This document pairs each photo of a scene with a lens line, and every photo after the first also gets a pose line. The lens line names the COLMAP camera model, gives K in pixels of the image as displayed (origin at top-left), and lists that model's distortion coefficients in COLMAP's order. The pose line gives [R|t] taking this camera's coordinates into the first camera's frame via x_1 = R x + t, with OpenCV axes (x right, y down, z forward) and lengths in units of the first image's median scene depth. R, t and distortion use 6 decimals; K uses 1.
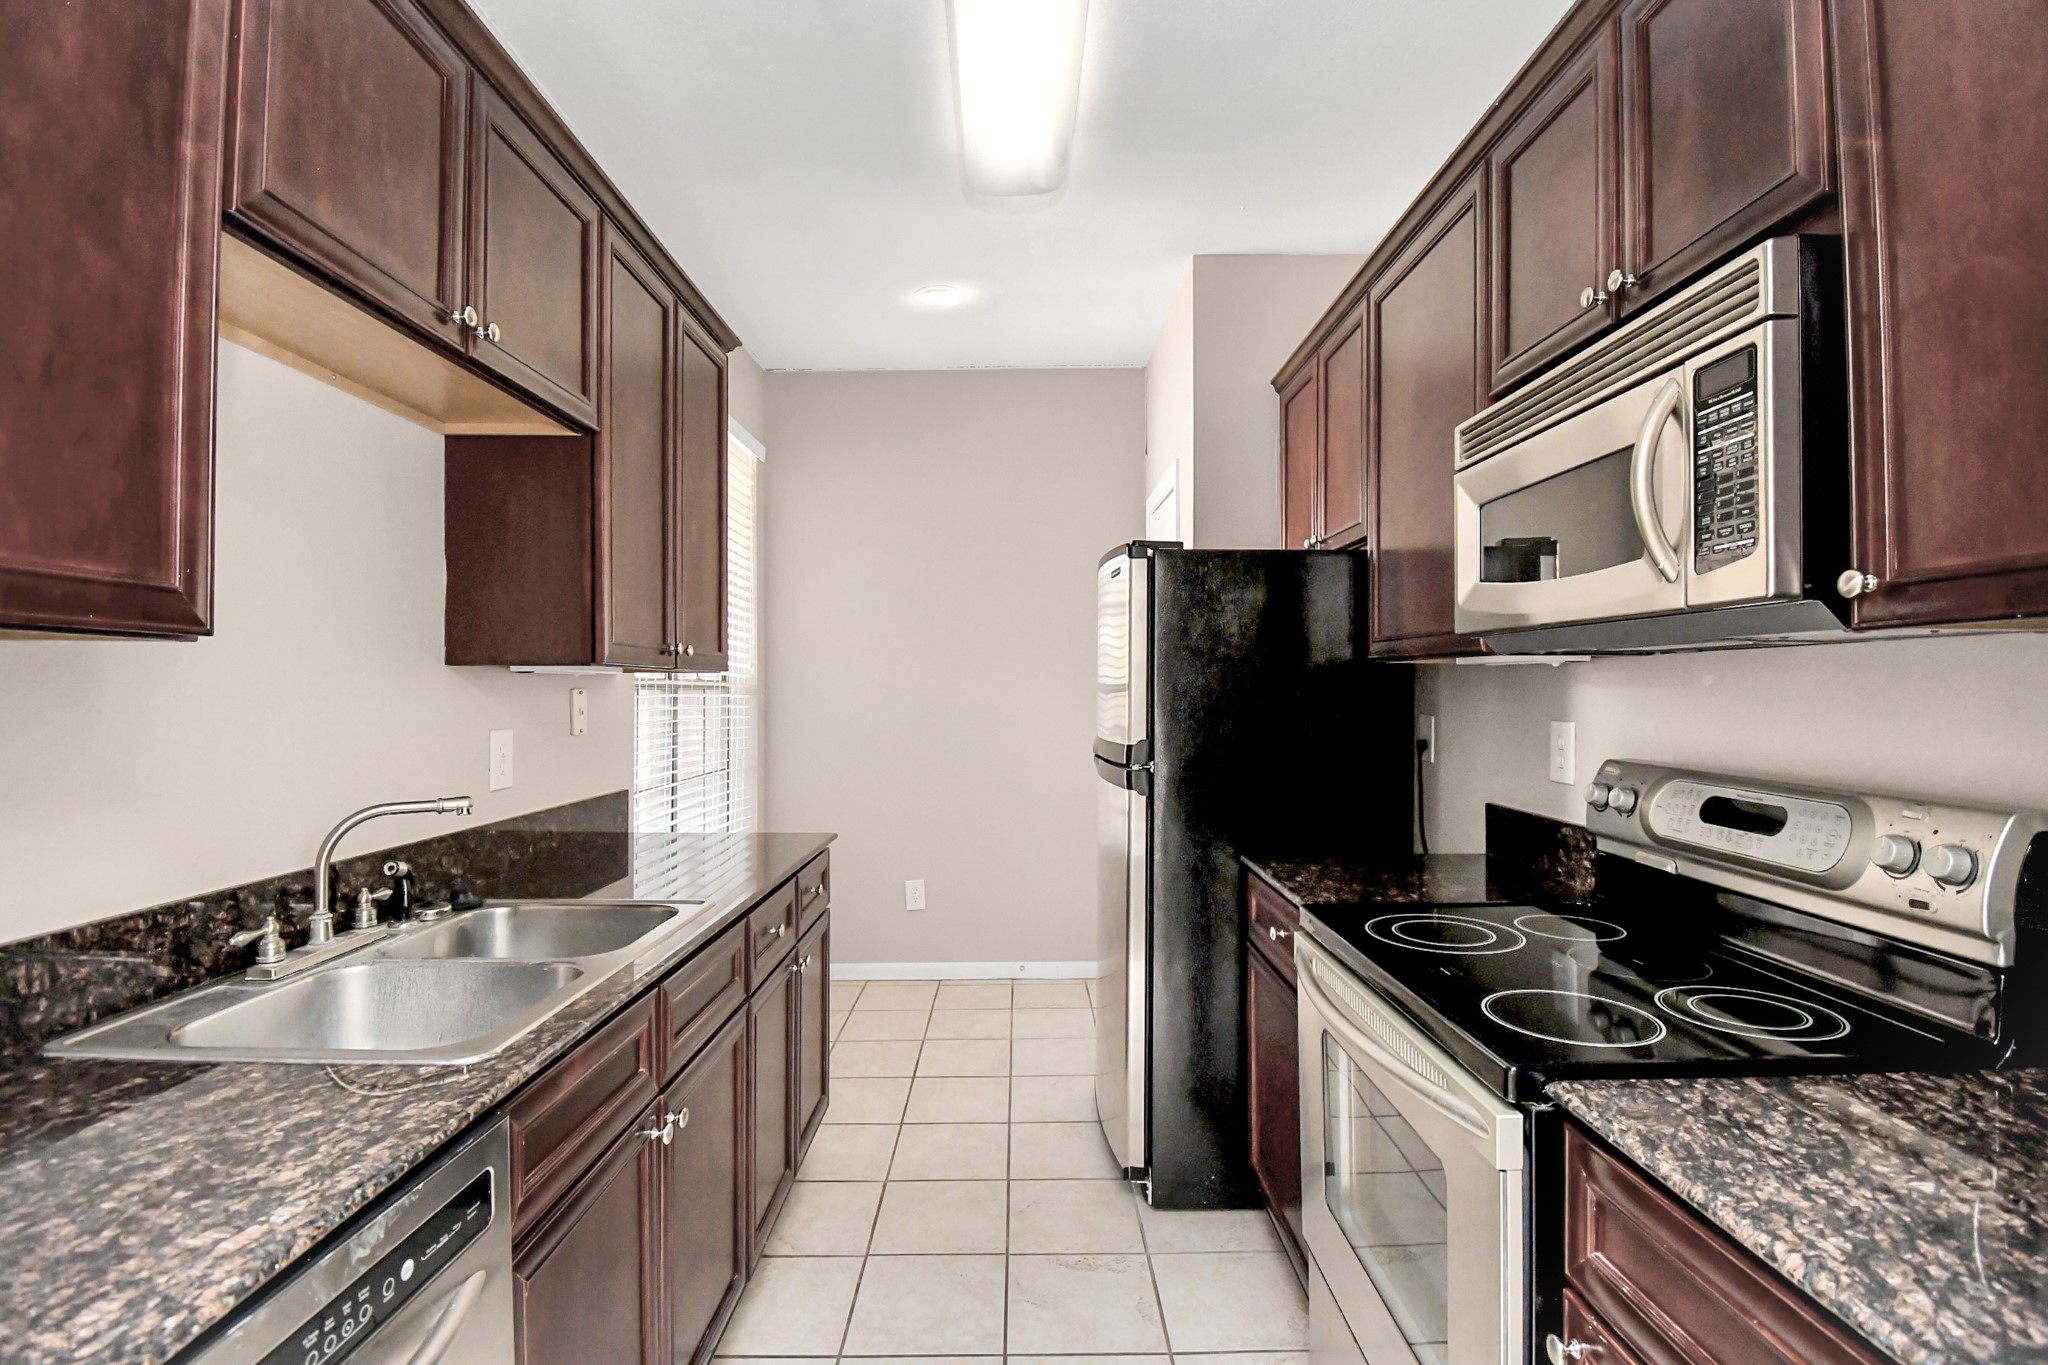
lens RADIAL K [[894.2, 0, 1032.6], [0, 894.2, 684.0], [0, 0, 1]] dist [0.022911, -0.024934]
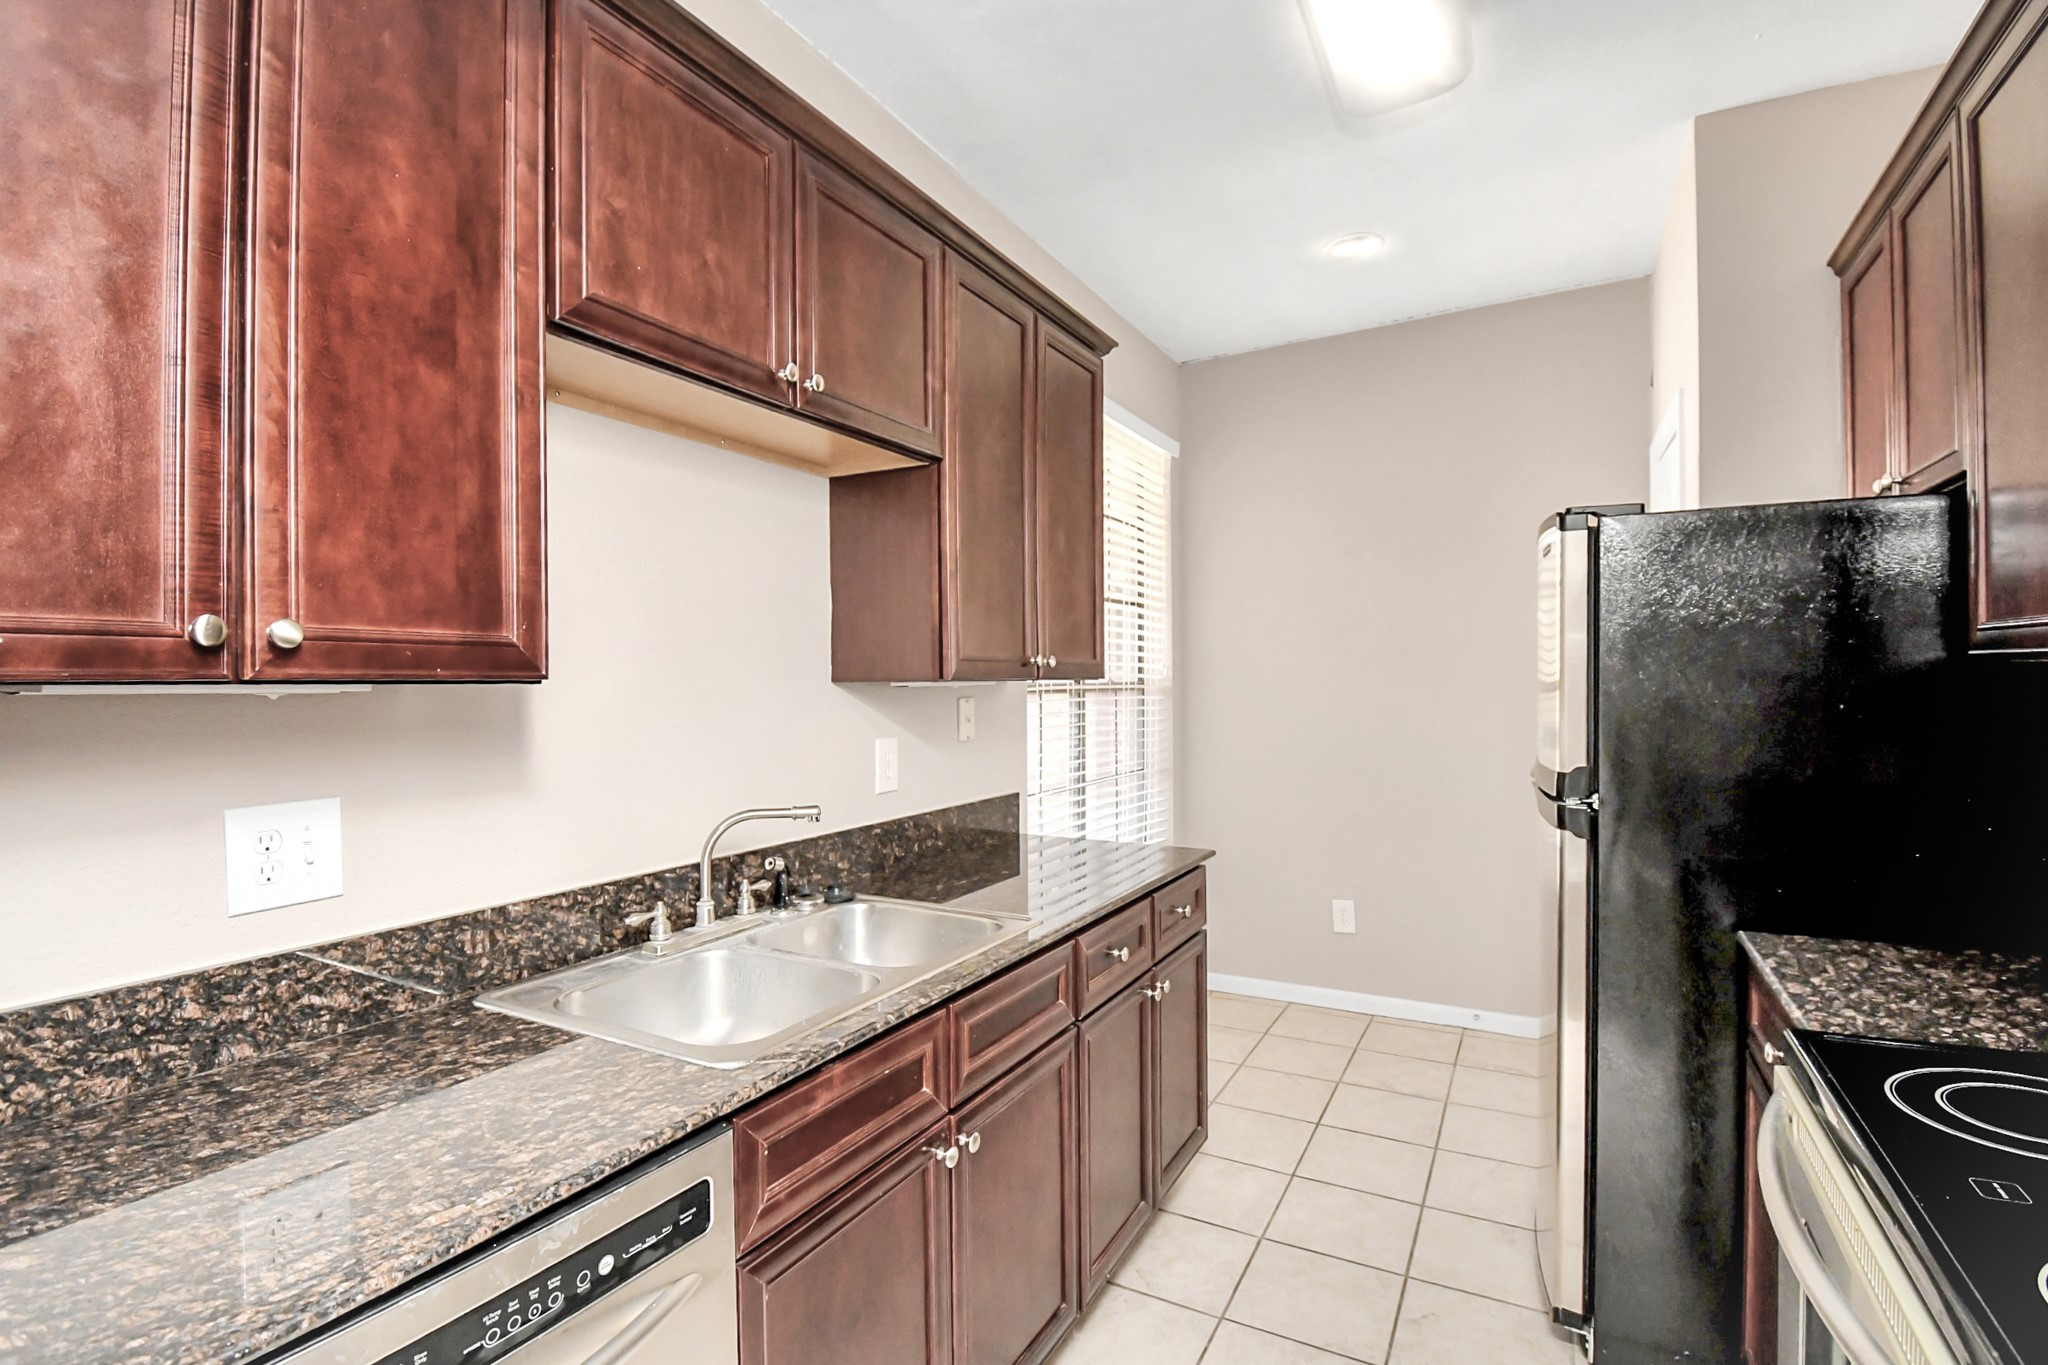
lens RADIAL K [[916.0, 0, 1050.0], [0, 916.0, 684.3], [0, 0, 1]] dist [0.022623, -0.027048]
pose [[0.878126, -0.002847, -0.478422, 0.164677], [0.008564, 0.999916, 0.009769, -0.032770], [0.478354, -0.012676, 0.878076, 0.143497]]
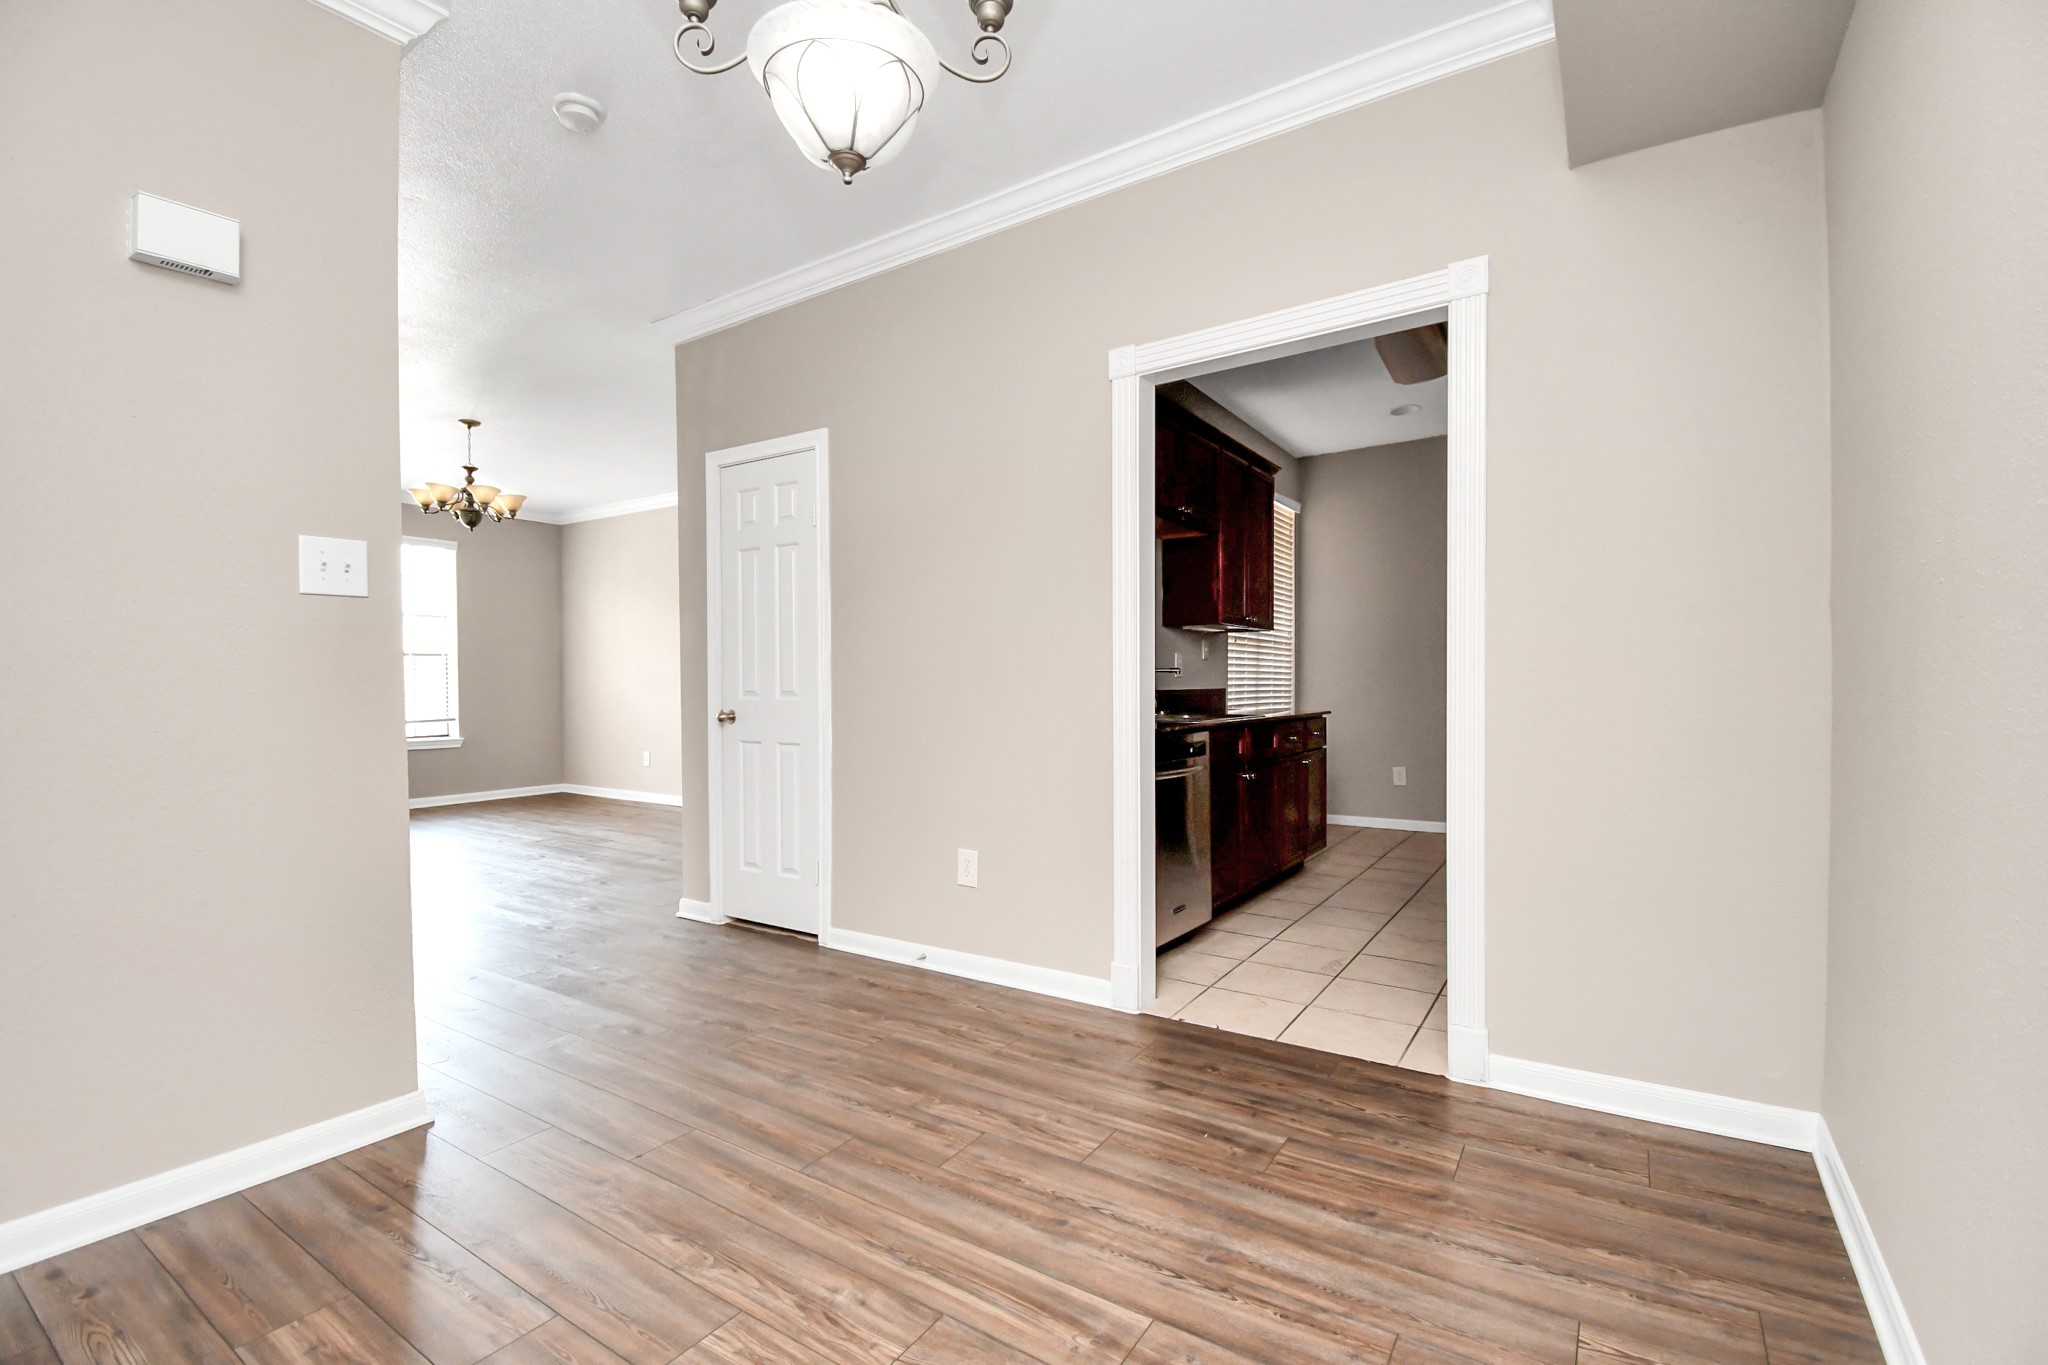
lens RADIAL K [[894.2, 0, 1032.6], [0, 894.2, 684.0], [0, 0, 1]] dist [0.022911, -0.024934]
pose [[0.826369, -0.008670, -0.563062, 0.641536], [0.010885, 0.999941, 0.000579, 0.187650], [0.563023, -0.006608, 0.826415, -1.806799]]
